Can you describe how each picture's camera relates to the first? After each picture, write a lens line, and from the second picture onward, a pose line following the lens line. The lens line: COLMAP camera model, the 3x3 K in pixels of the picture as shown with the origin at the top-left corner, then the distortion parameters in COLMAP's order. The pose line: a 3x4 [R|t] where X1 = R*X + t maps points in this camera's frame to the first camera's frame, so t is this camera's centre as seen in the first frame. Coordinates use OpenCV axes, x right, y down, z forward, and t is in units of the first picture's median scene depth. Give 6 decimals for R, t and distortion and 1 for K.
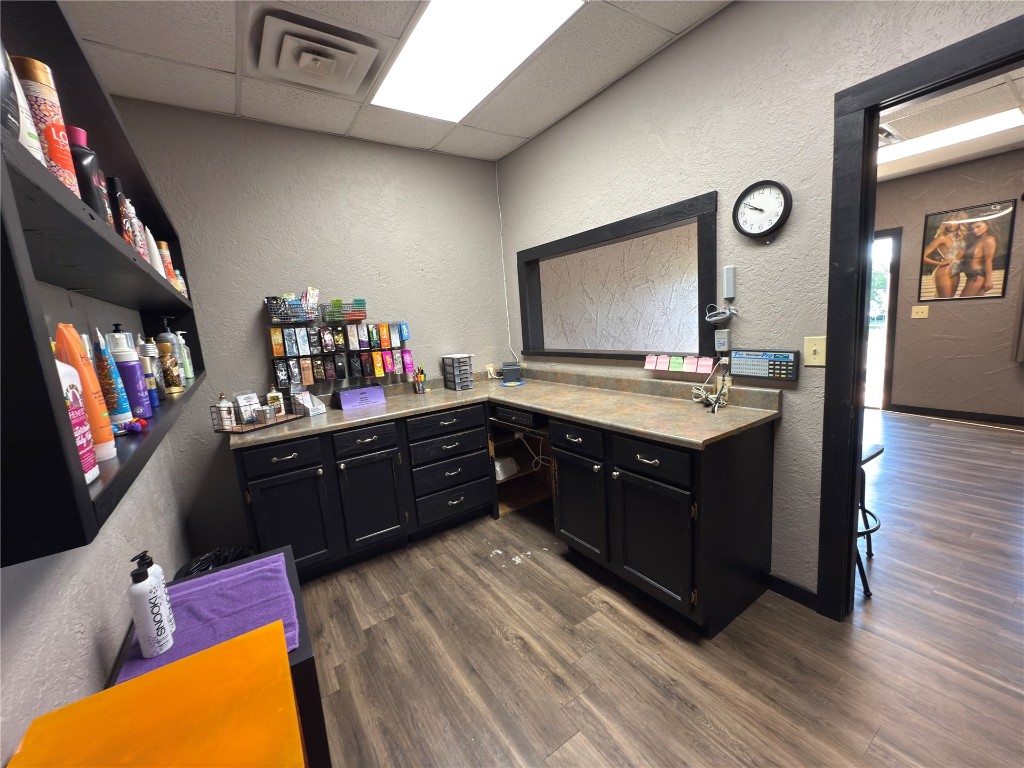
lens RADIAL K [[408.3, 0, 512.0], [0, 408.3, 384.0], [0, 0, 1]] dist [0.000246, 0.000162]
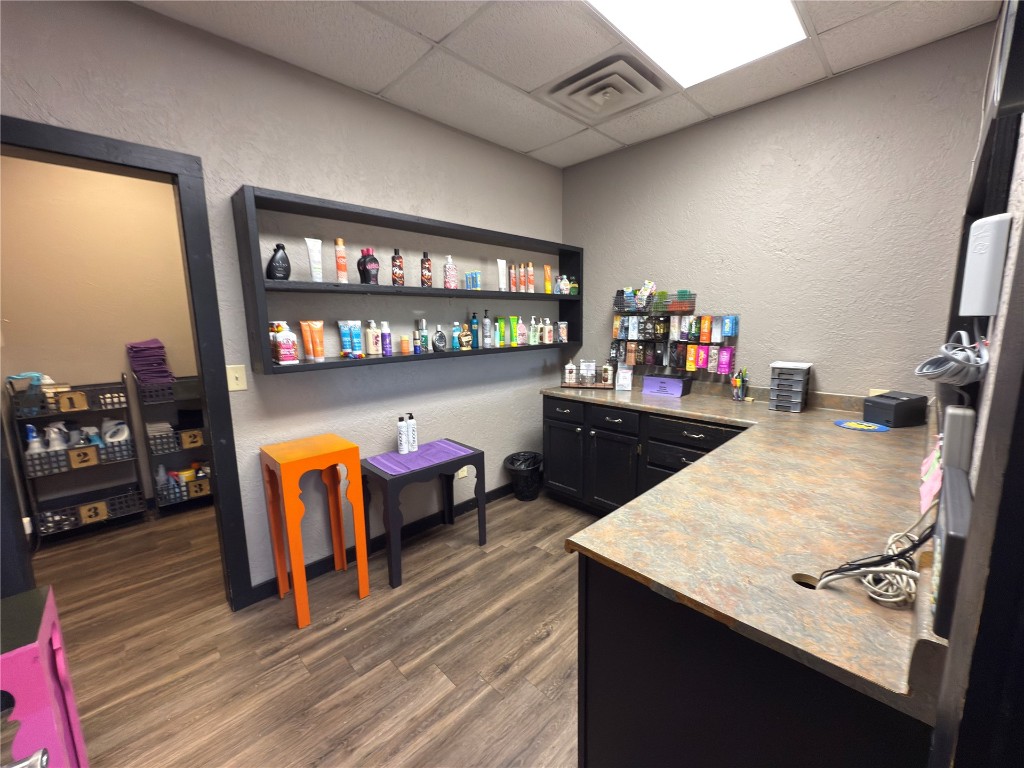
lens RADIAL K [[408.3, 0, 512.0], [0, 408.3, 384.0], [0, 0, 1]] dist [0.000246, 0.000162]
pose [[0.180001, 0.220367, -0.958665, 0.655062], [-0.149270, 0.969416, 0.194811, -0.138217], [0.972275, 0.108033, 0.207390, 0.479815]]
